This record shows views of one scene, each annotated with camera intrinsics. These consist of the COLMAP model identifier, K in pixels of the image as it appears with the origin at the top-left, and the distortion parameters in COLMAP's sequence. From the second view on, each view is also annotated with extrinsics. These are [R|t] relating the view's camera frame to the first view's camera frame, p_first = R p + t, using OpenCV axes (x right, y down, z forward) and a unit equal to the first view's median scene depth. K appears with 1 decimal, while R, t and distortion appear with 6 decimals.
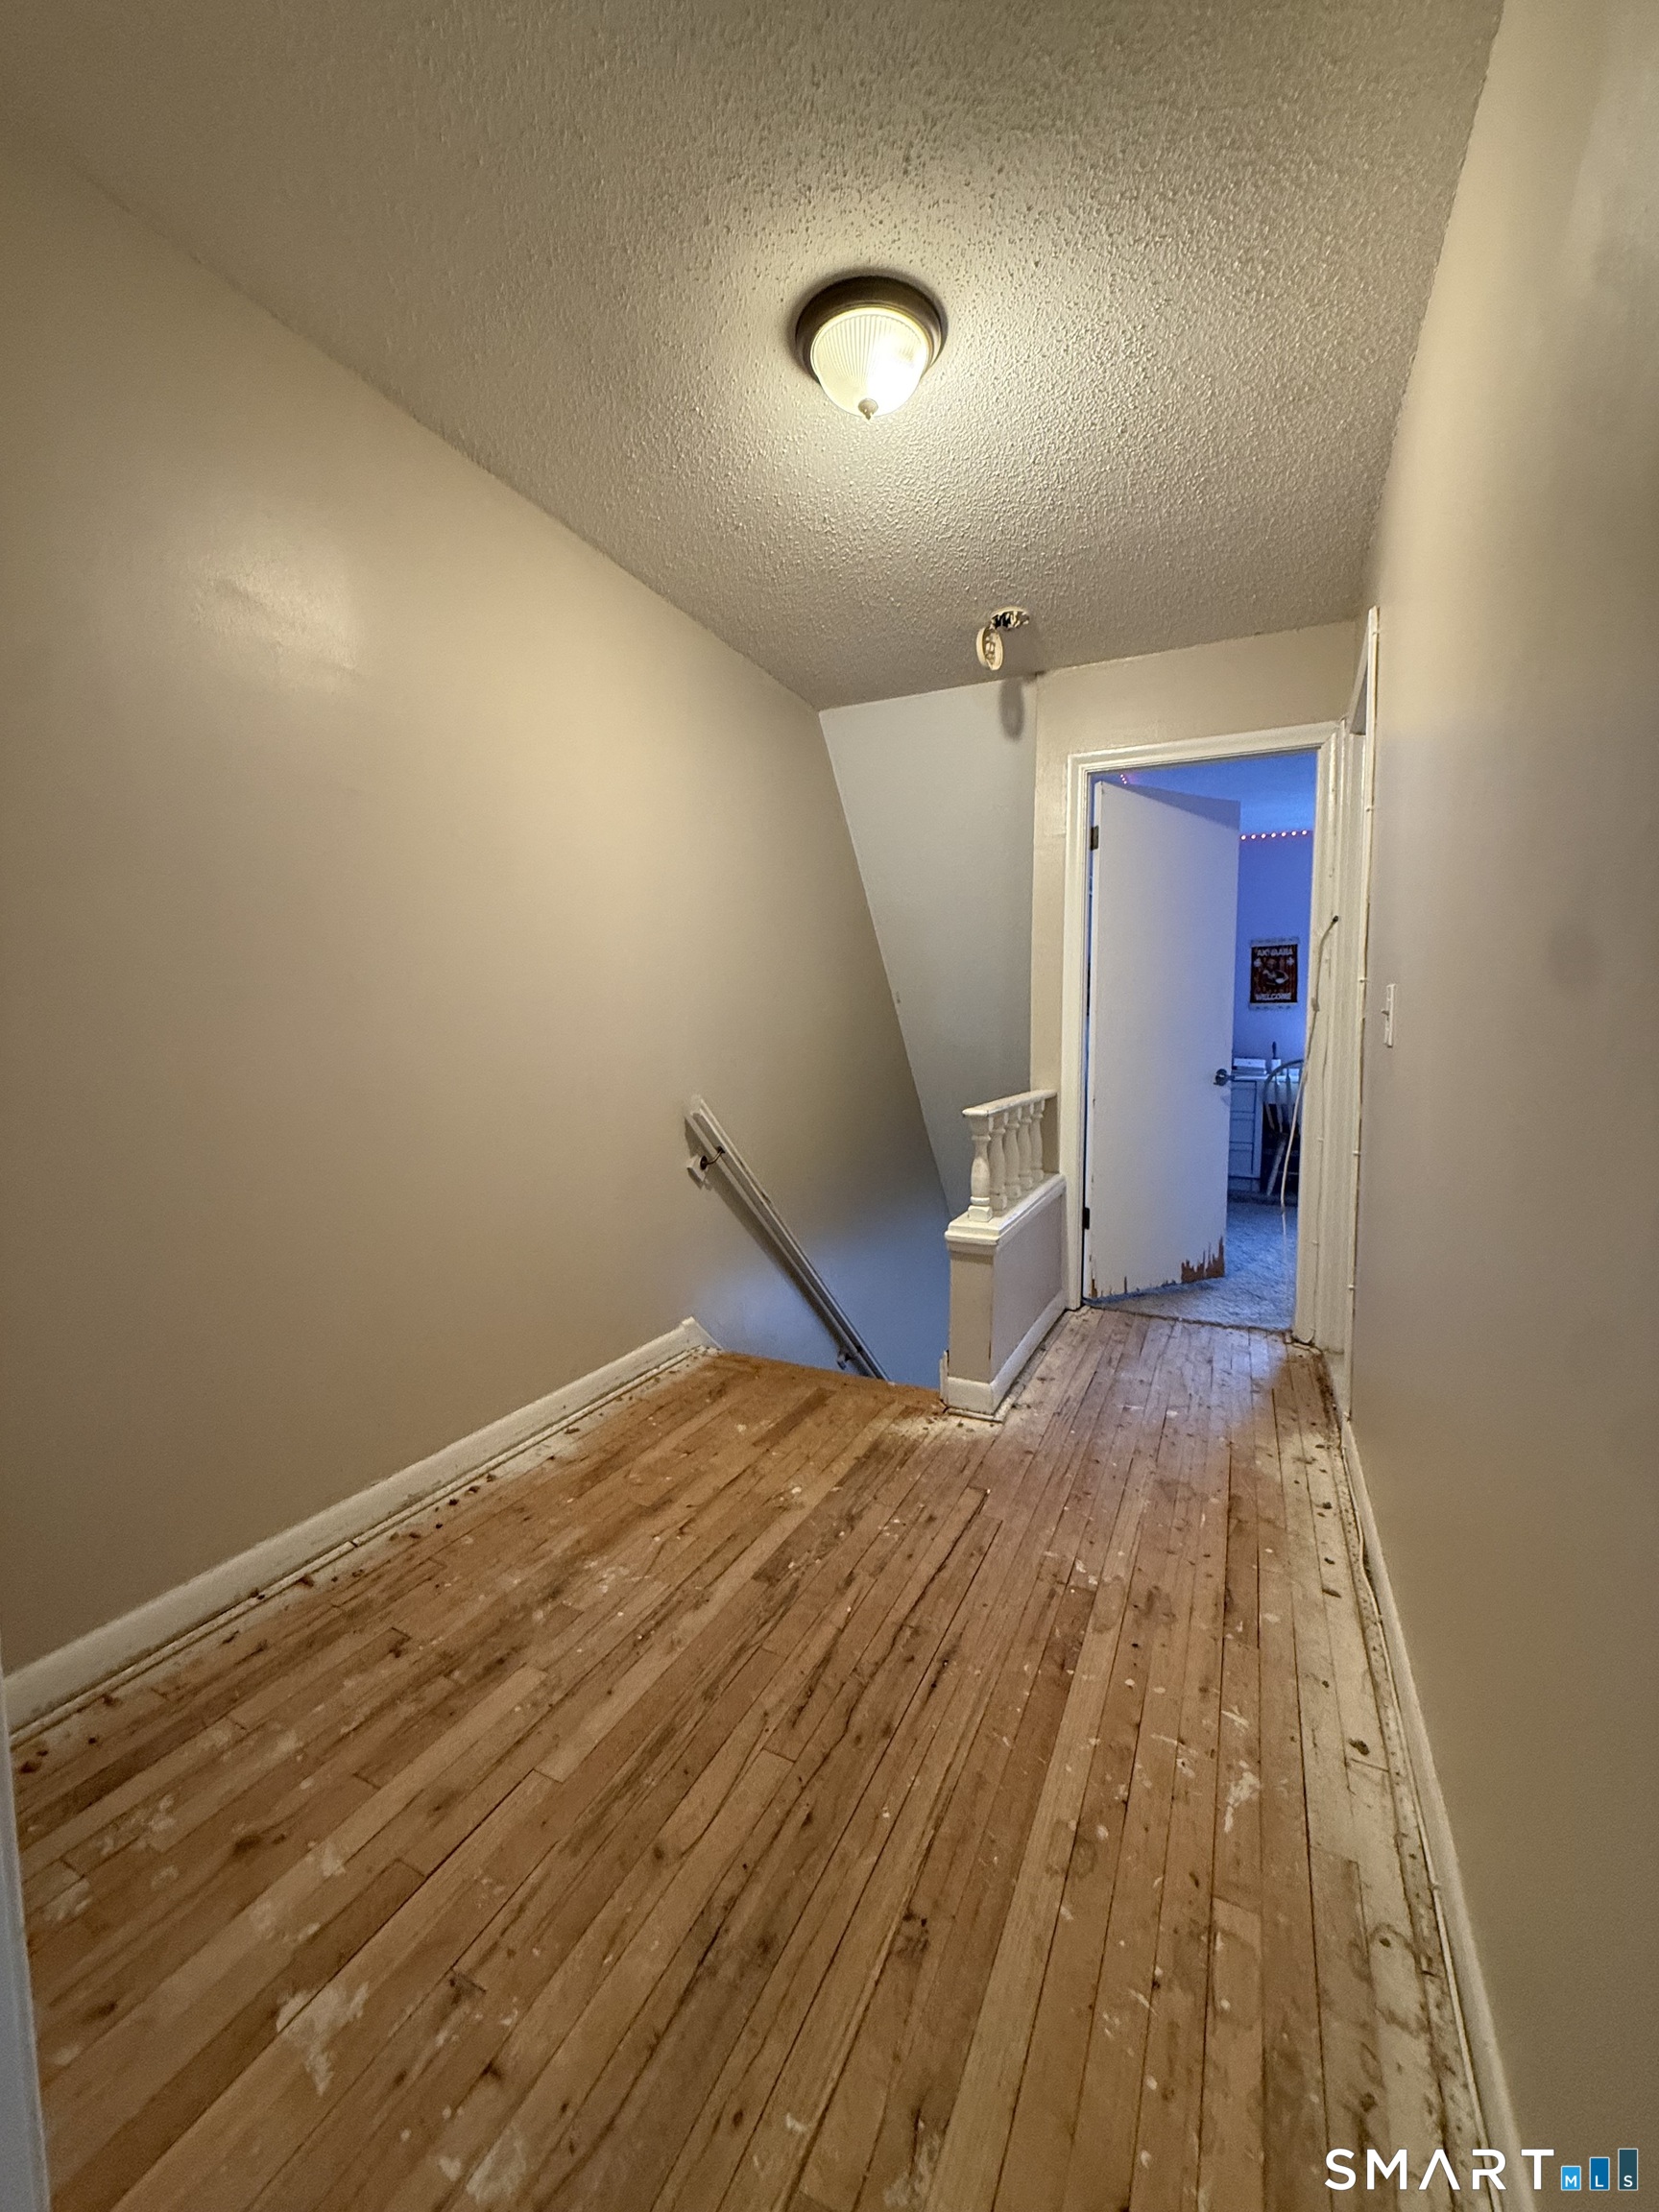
lens RADIAL K [[882.7, 0, 829.3], [0, 882.7, 1102.0], [0, 0, 1]] dist [0.000164, -0.000331]
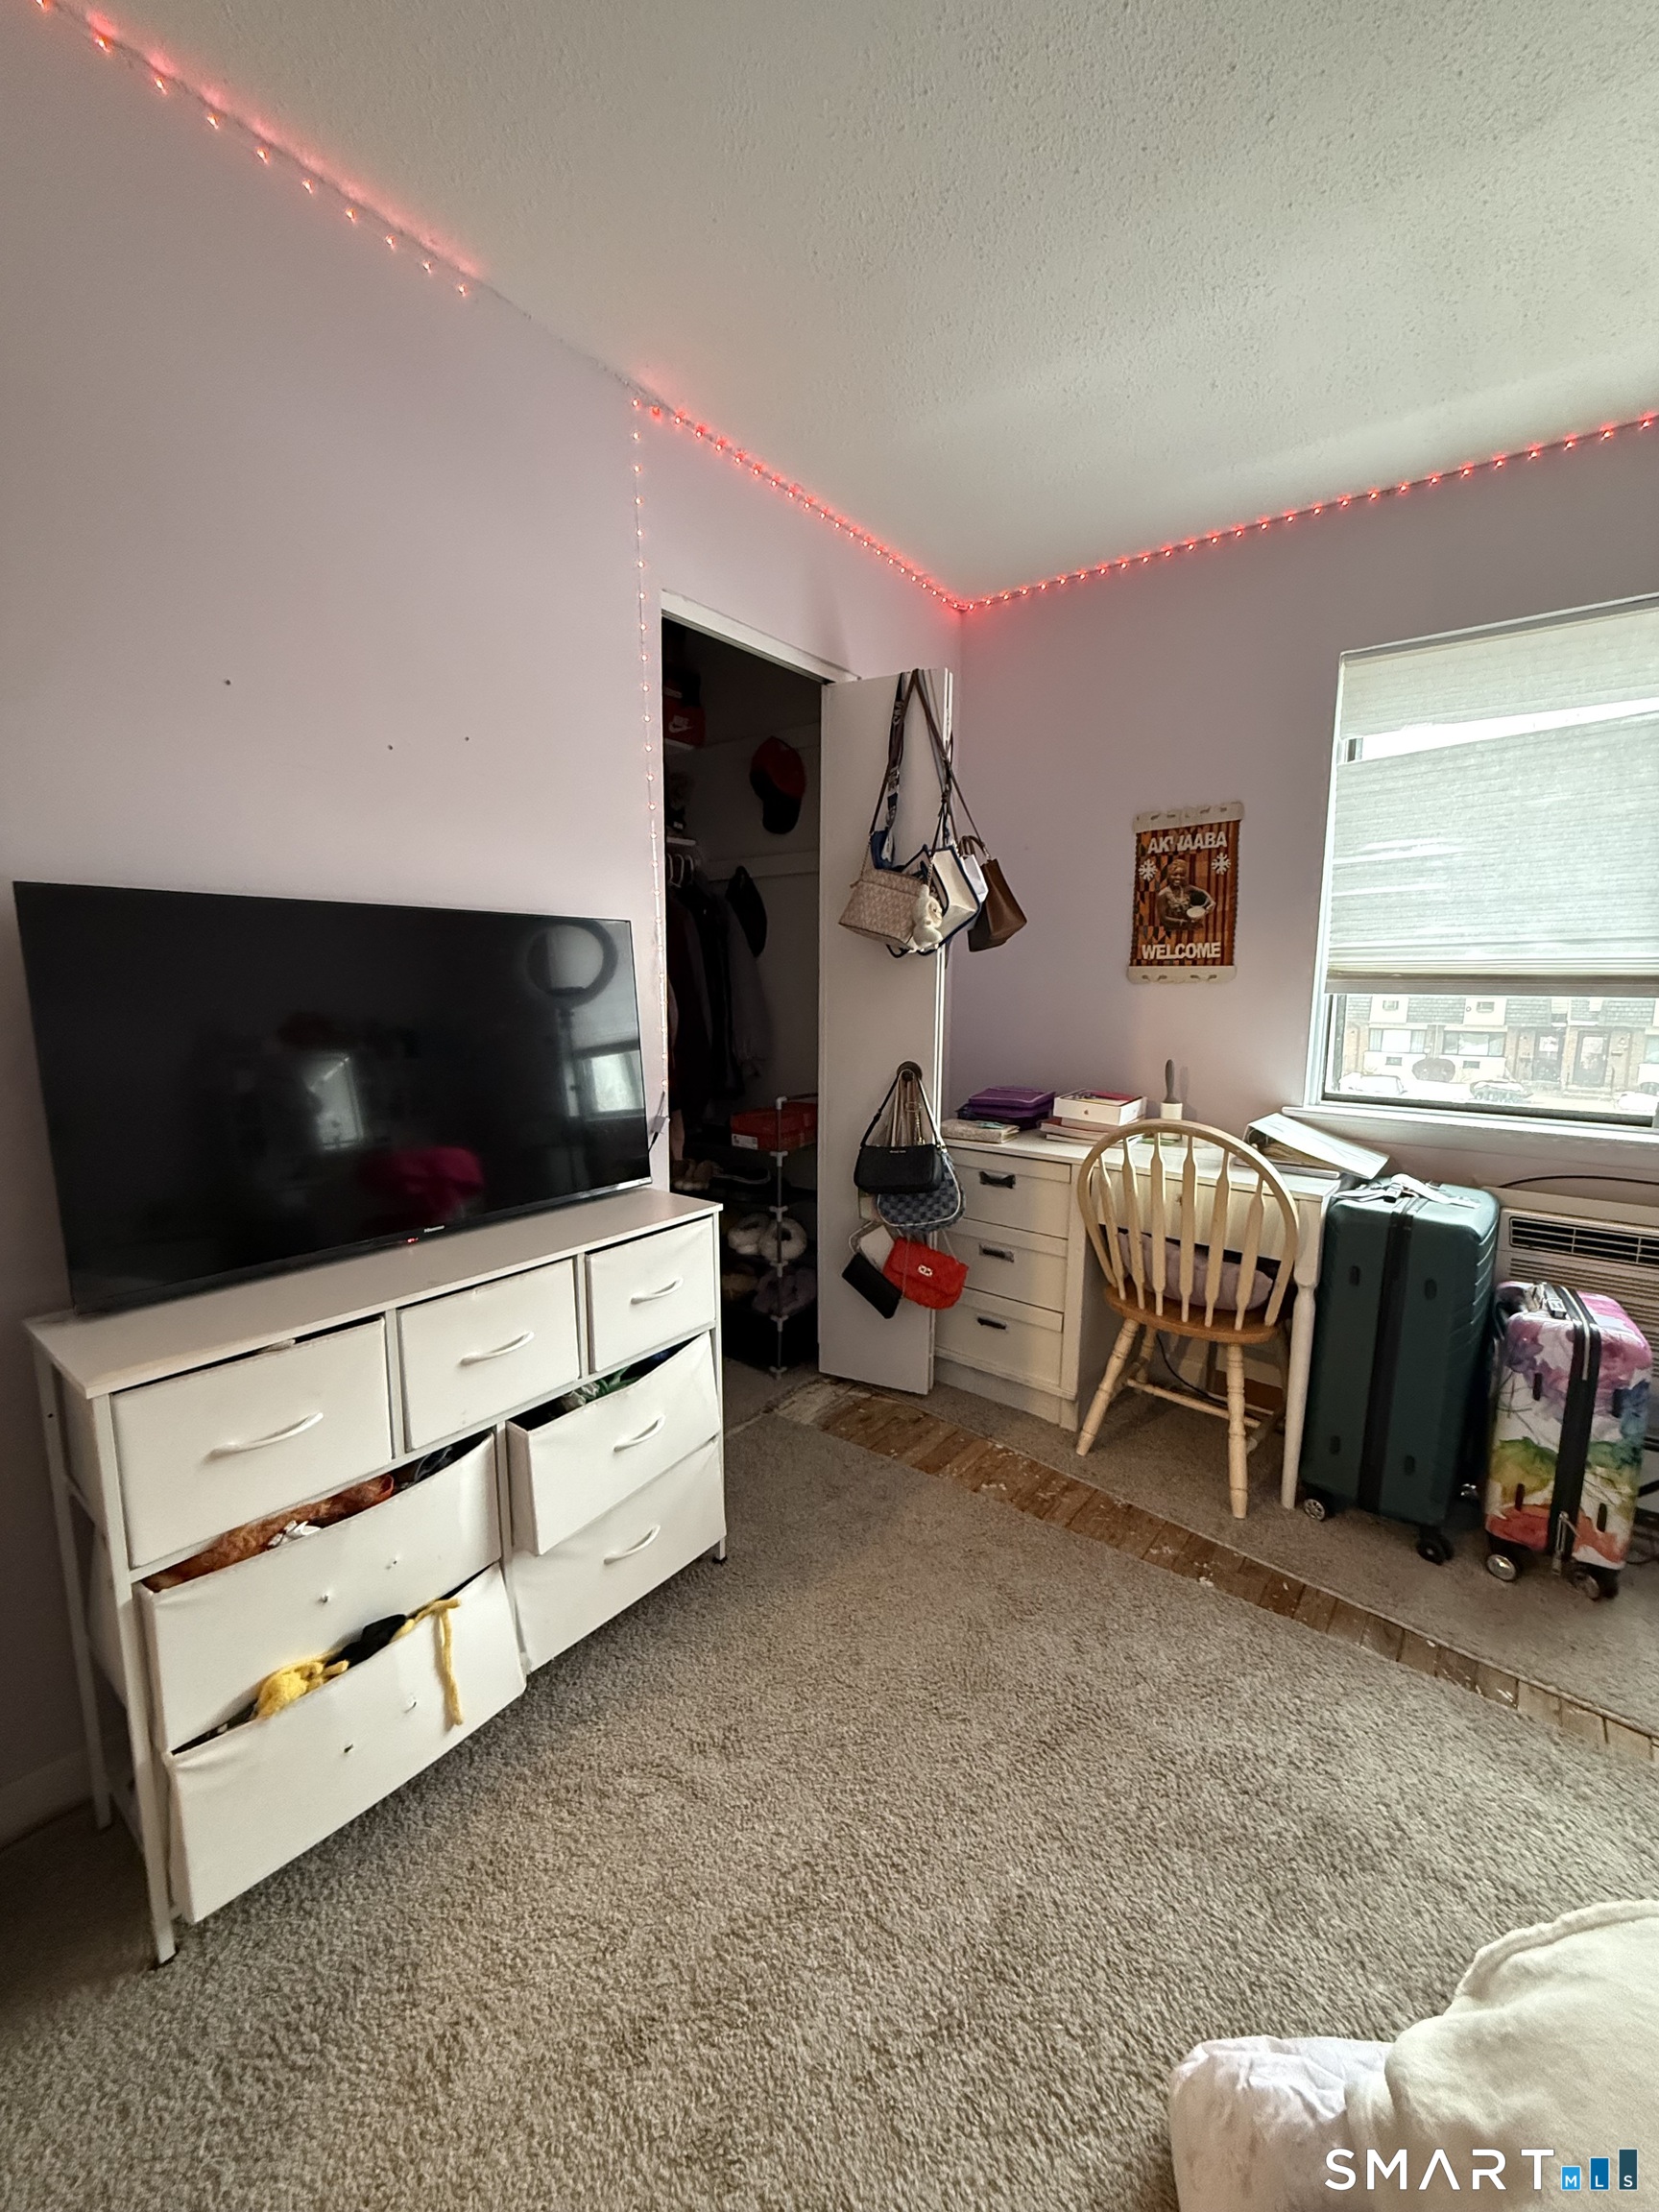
lens RADIAL K [[882.7, 0, 829.3], [0, 882.7, 1102.0], [0, 0, 1]] dist [0.000164, -0.000331]
pose [[0.977095, 0.041370, -0.208743, 0.758295], [-0.031090, 0.998148, 0.052292, -0.113732], [0.210520, -0.044604, 0.976572, 0.975118]]
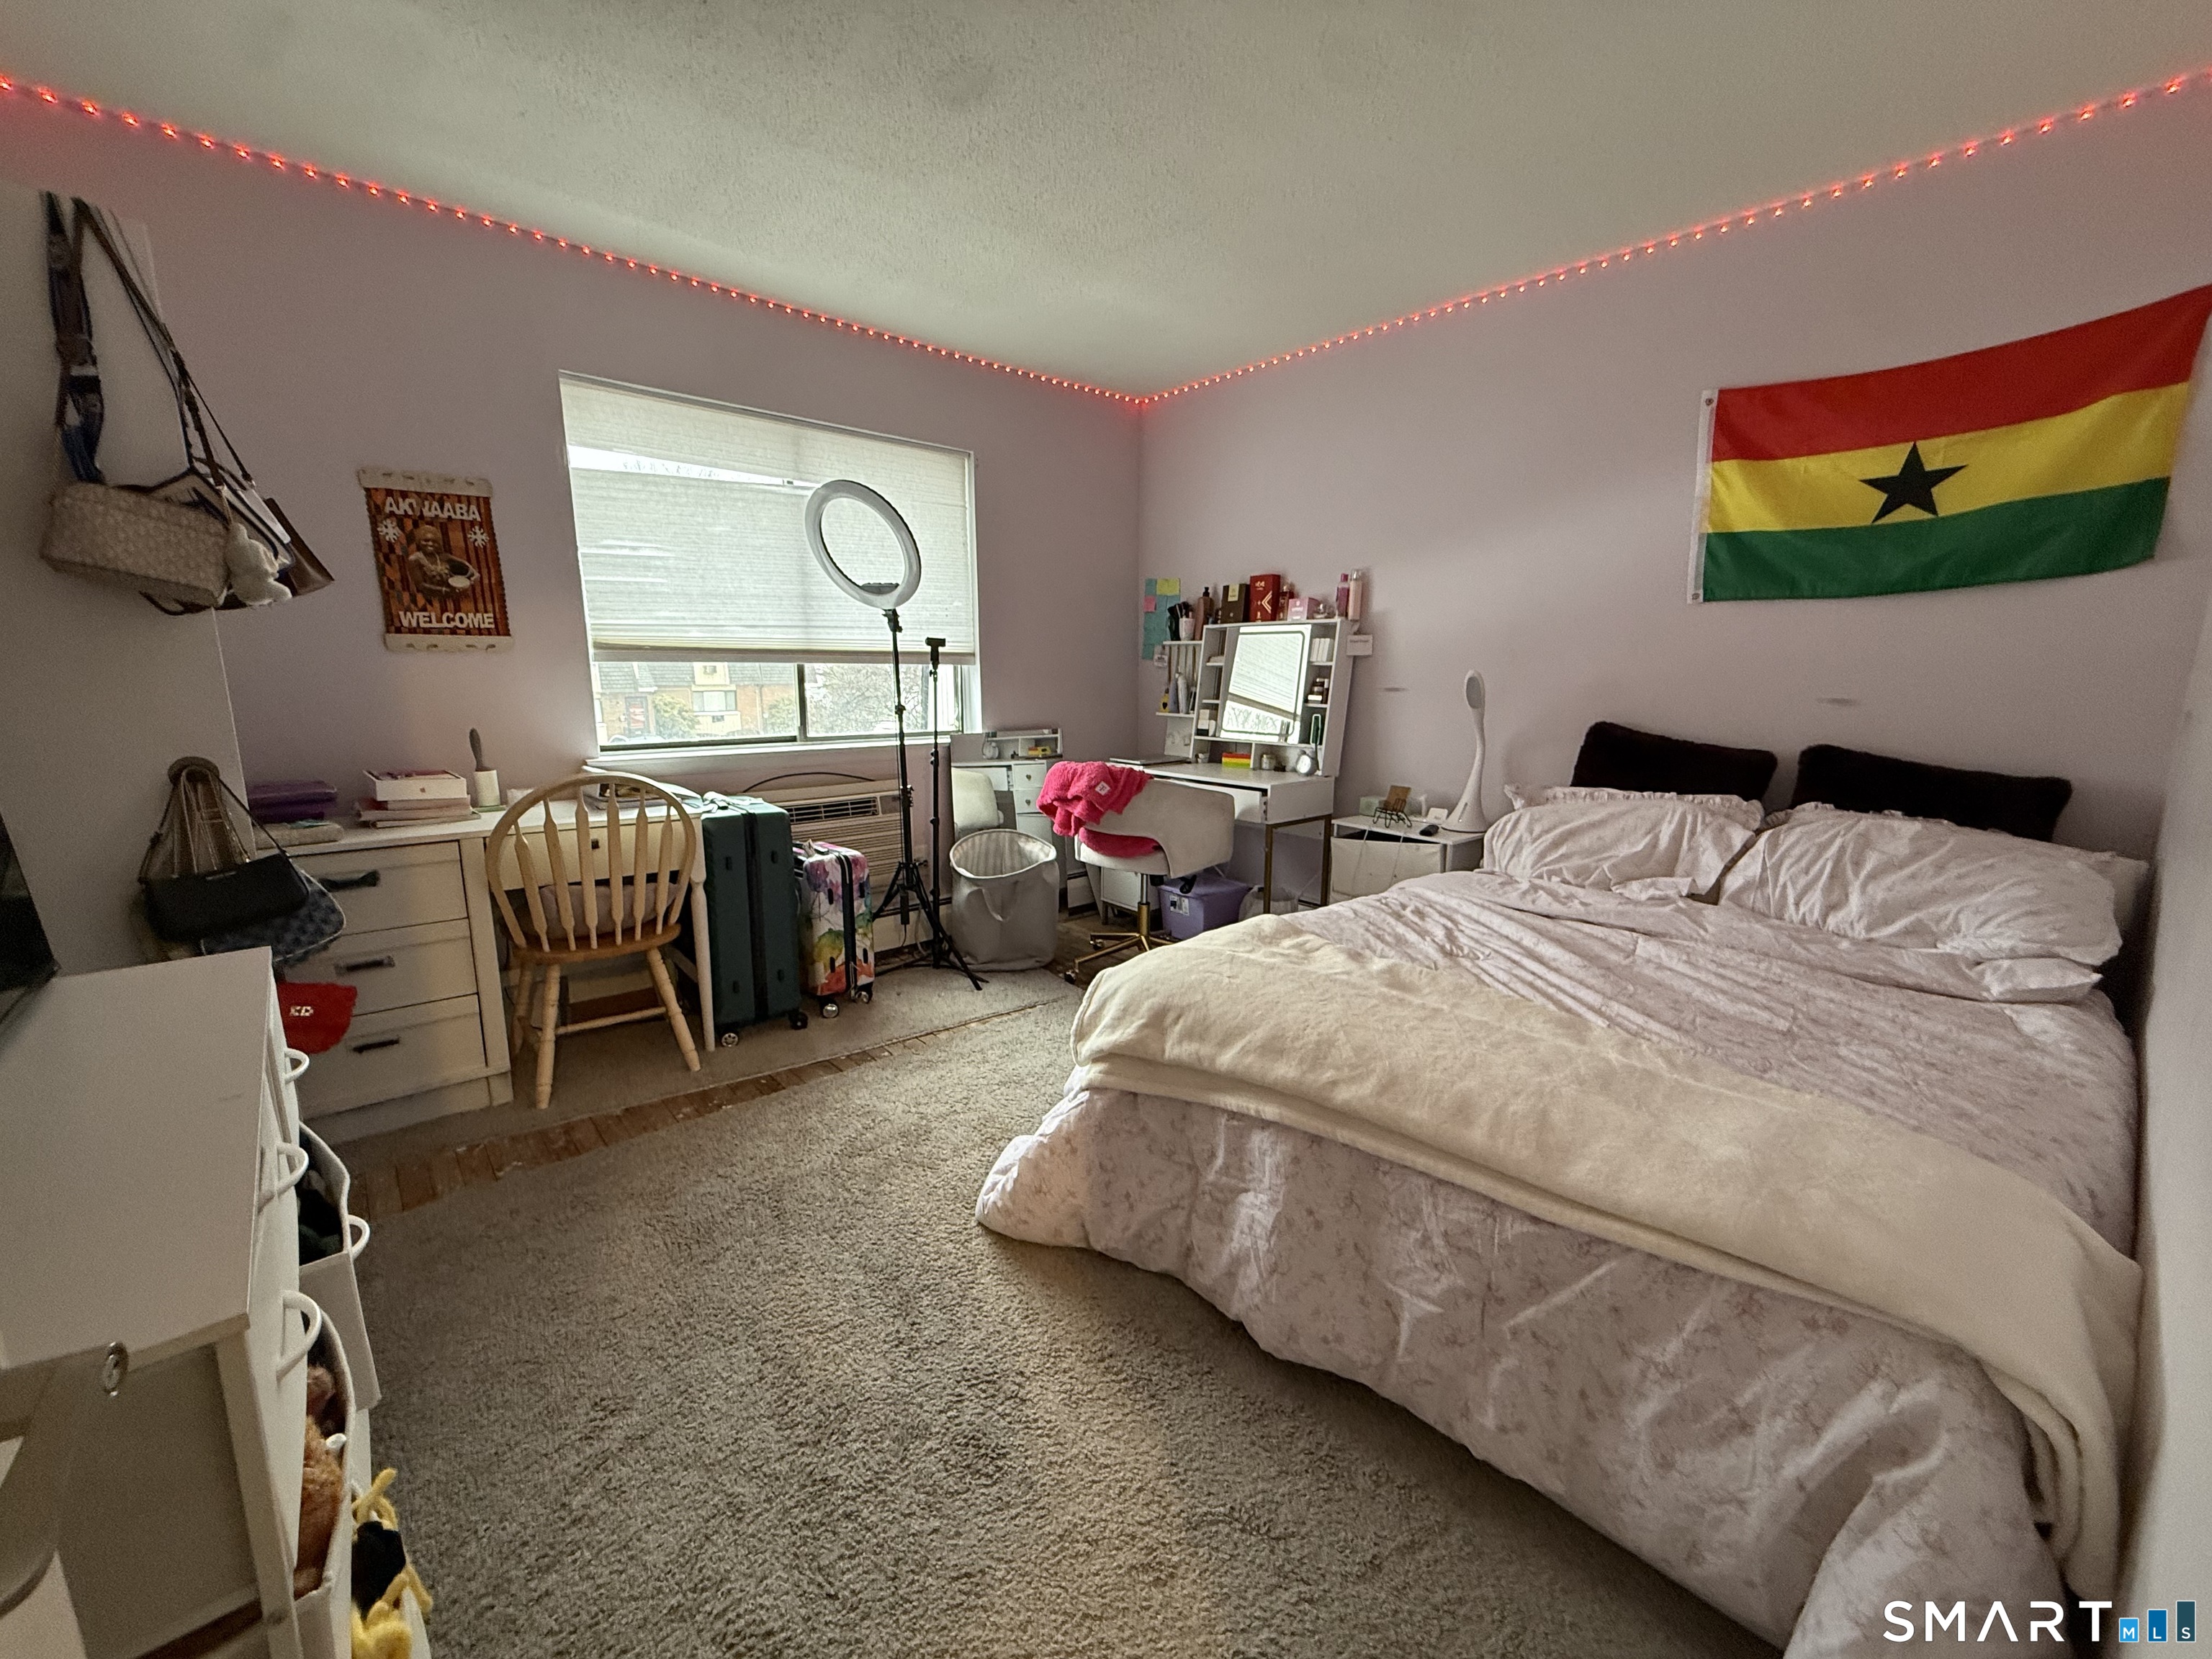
lens RADIAL K [[882.7, 0, 1102.4], [0, 882.7, 833.1], [0, 0, 1]] dist [0.000164, -0.000331]
pose [[0.380595, -0.165923, 0.909735, 0.394947], [0.072455, 0.986098, 0.149539, -0.105356], [-0.921899, 0.009001, 0.387325, 0.975673]]
